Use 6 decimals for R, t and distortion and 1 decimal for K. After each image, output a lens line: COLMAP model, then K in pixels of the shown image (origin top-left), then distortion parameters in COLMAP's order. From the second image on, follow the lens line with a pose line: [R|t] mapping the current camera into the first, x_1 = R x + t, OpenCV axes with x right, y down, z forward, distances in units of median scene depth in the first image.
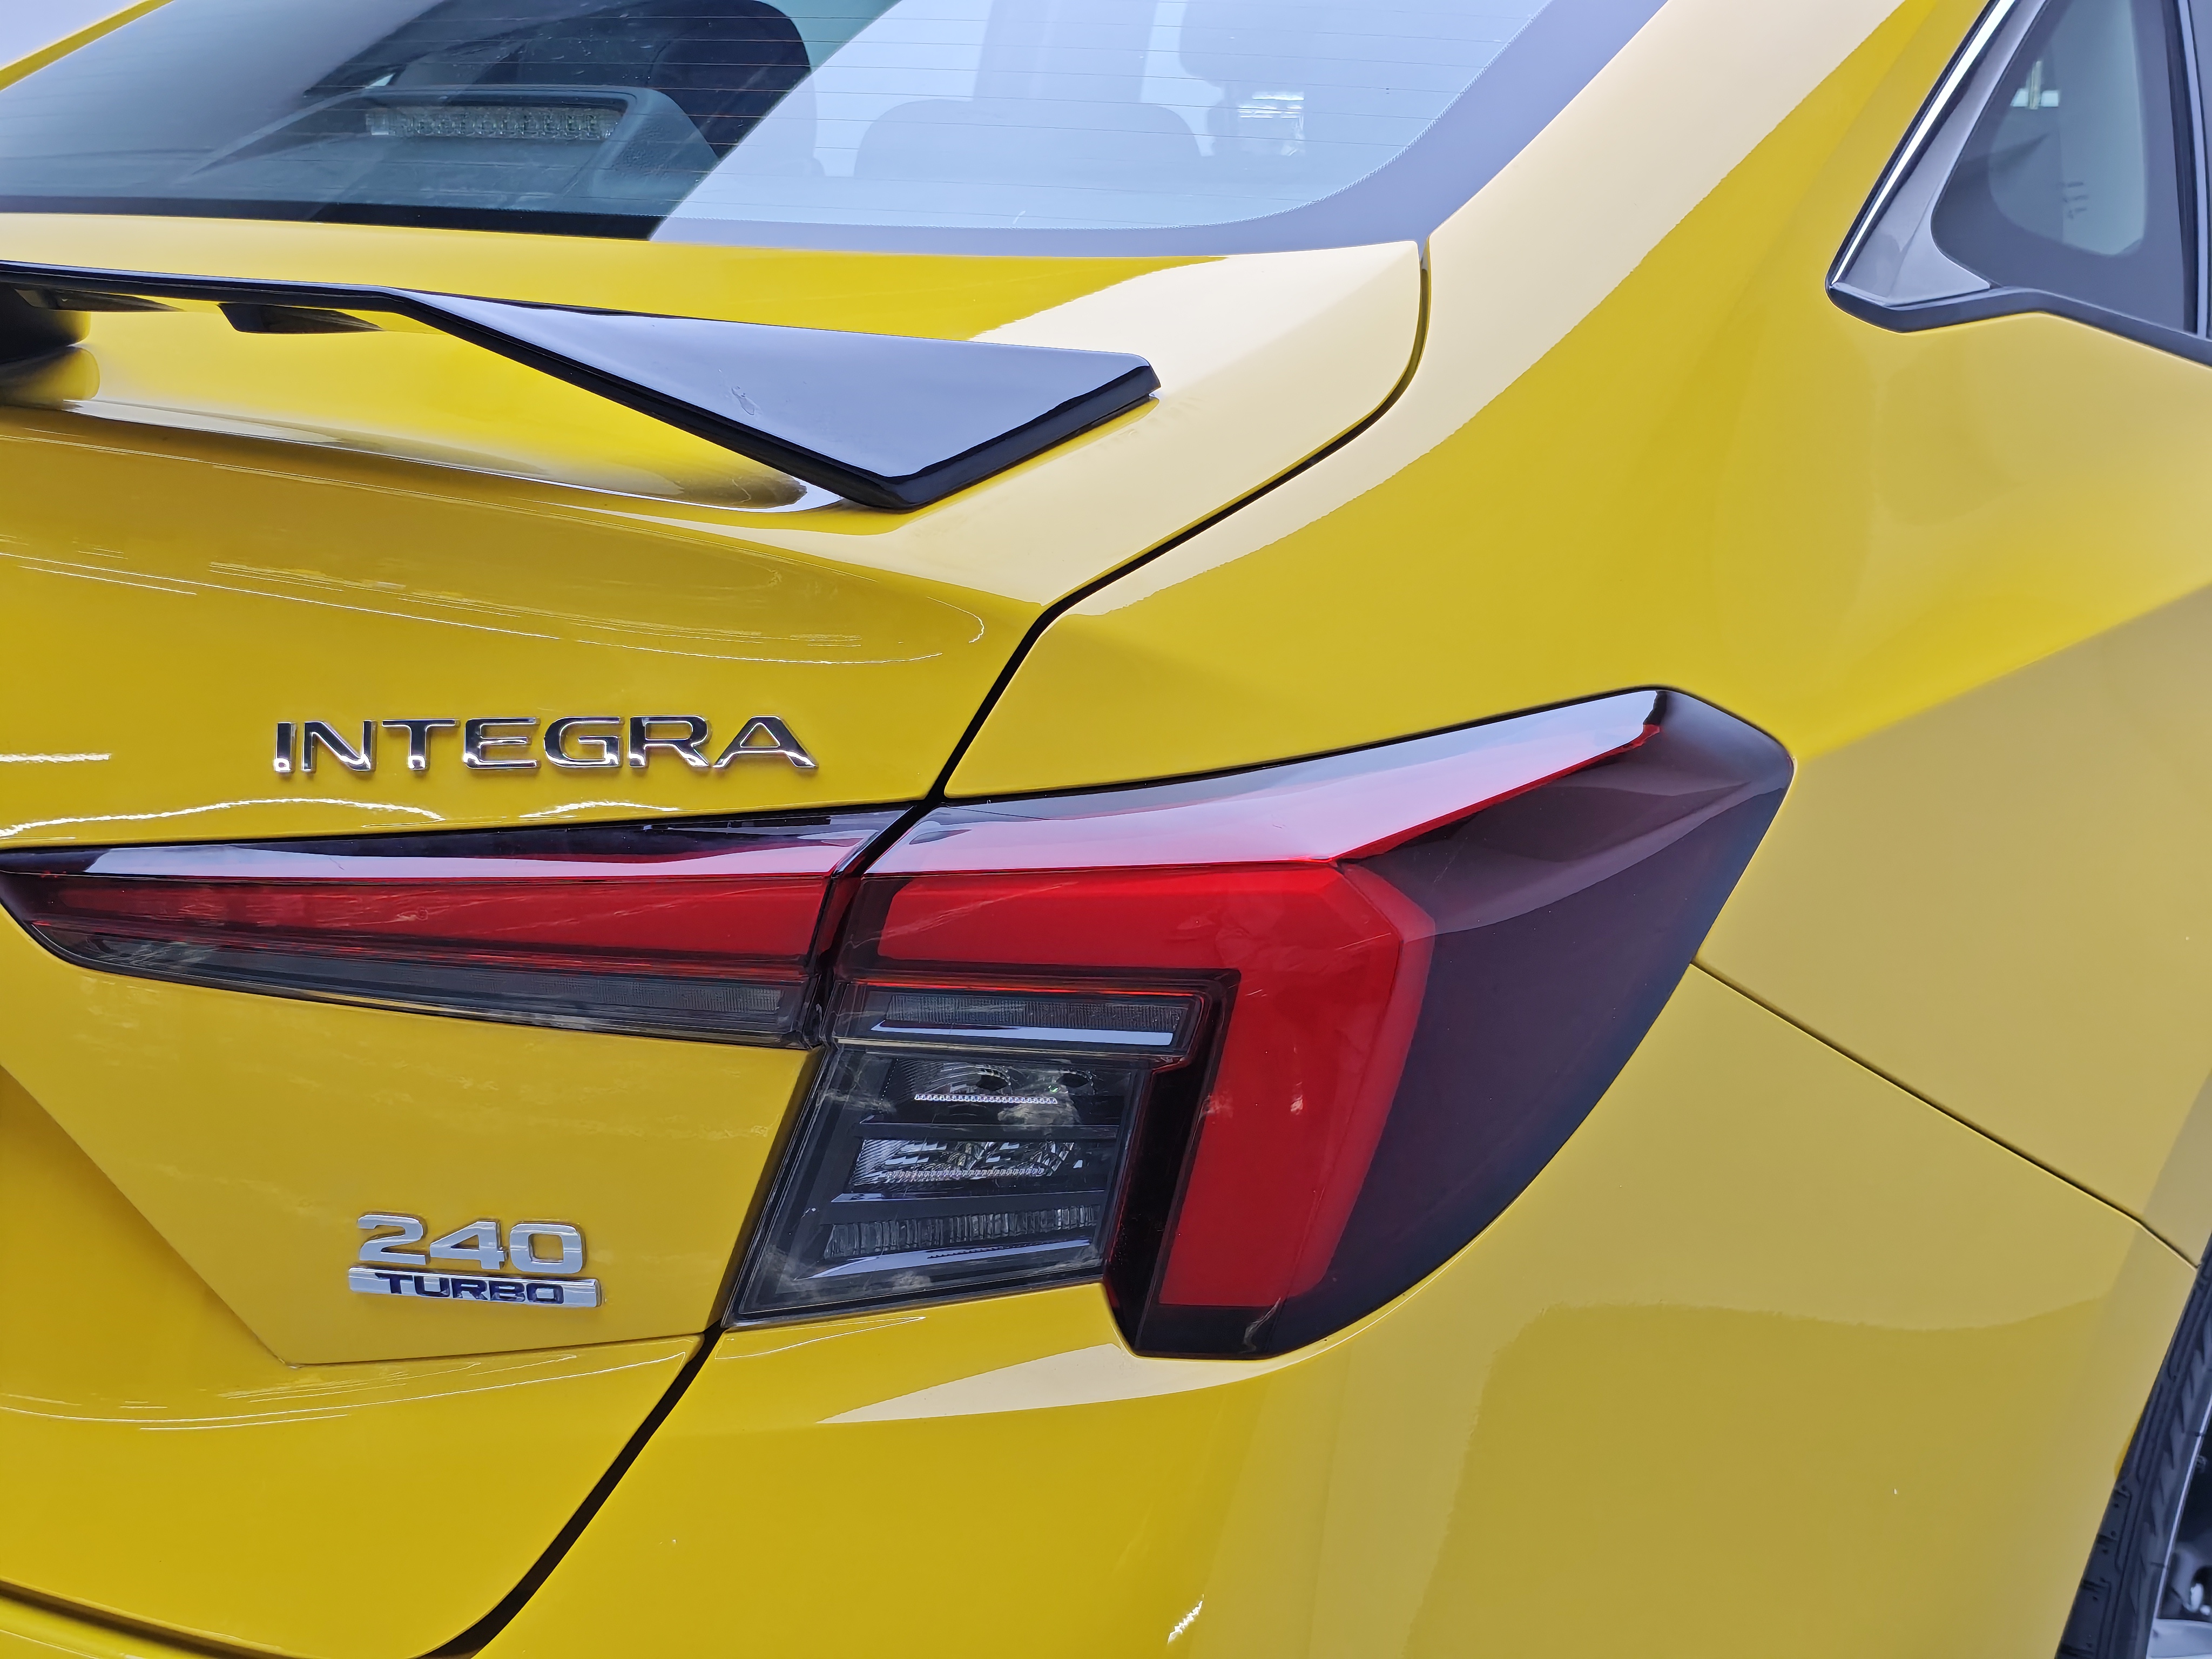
lens RADIAL K [[3087.3, 0, 1114.1], [0, 3087.3, 821.3], [0, 0, 1]] dist [-0.008113, 0.002130]
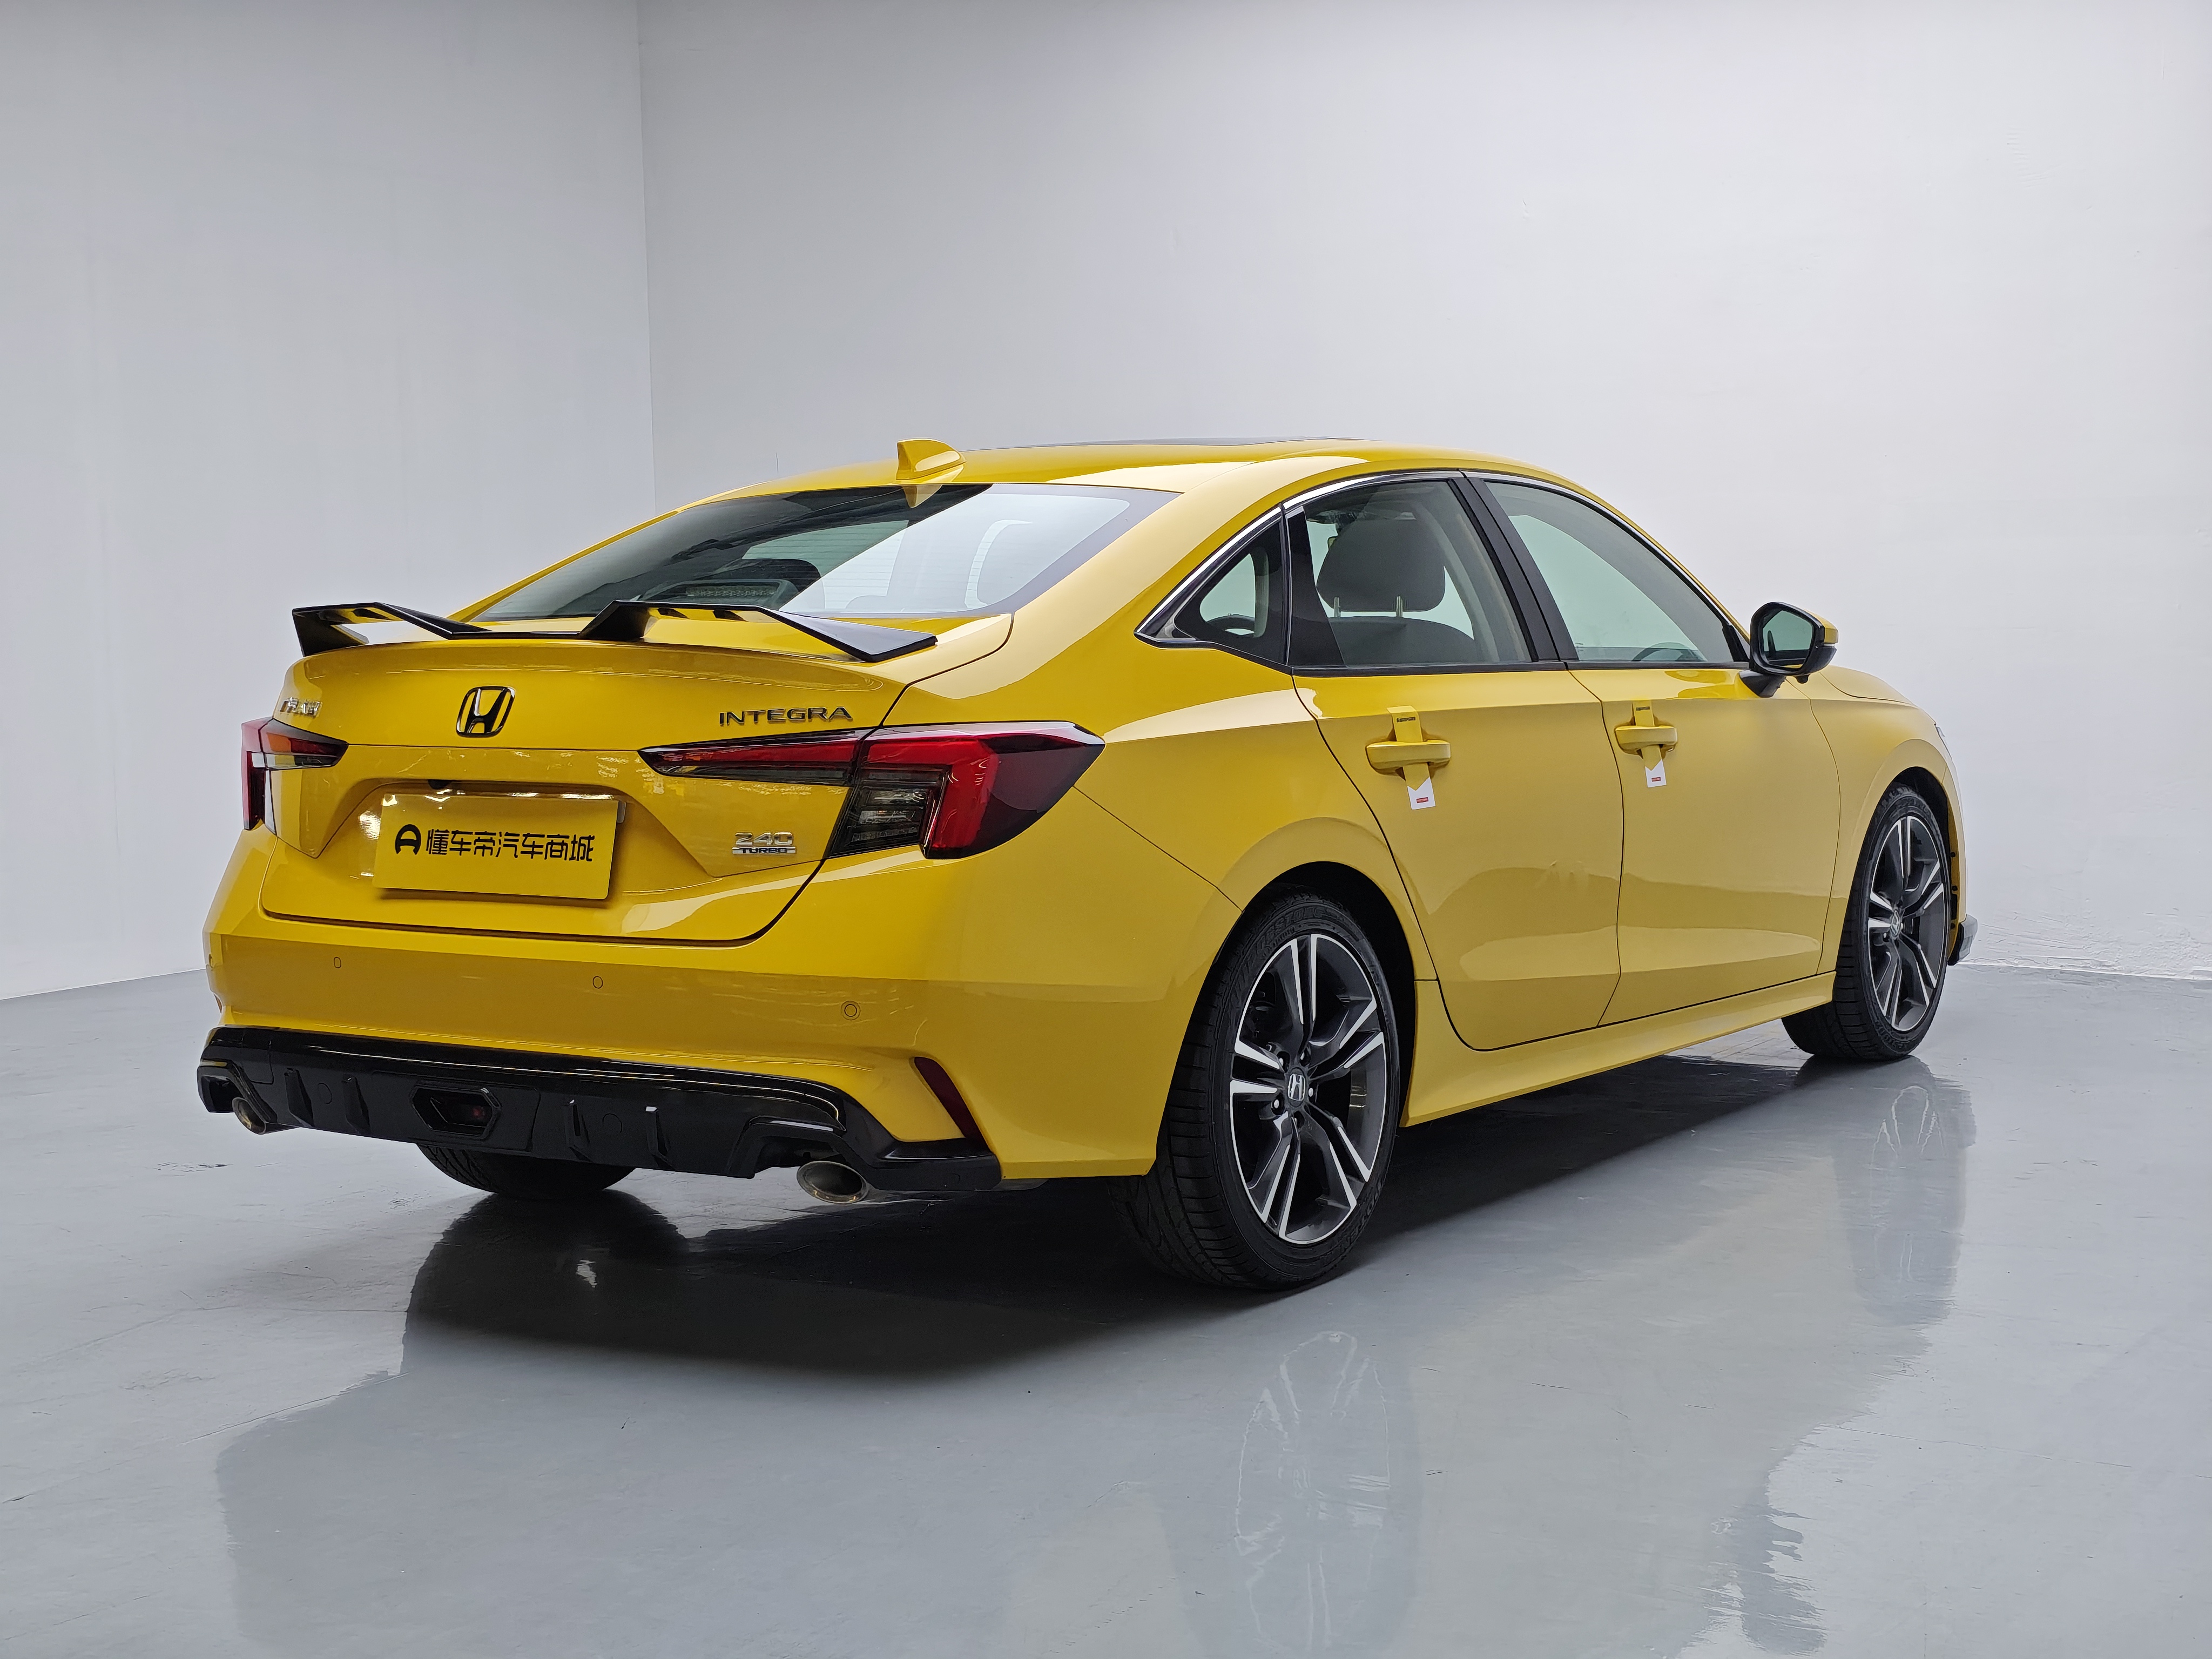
lens RADIAL K [[3455.3, 0, 1106.1], [0, 3455.3, 830.0], [0, 0, 1]] dist [-0.011902, -0.011990]
pose [[0.999553, 0.006918, 0.029094, 0.111383], [-0.000824, 0.978872, -0.204471, 1.075510], [-0.029894, 0.204356, 0.978440, -3.535209]]
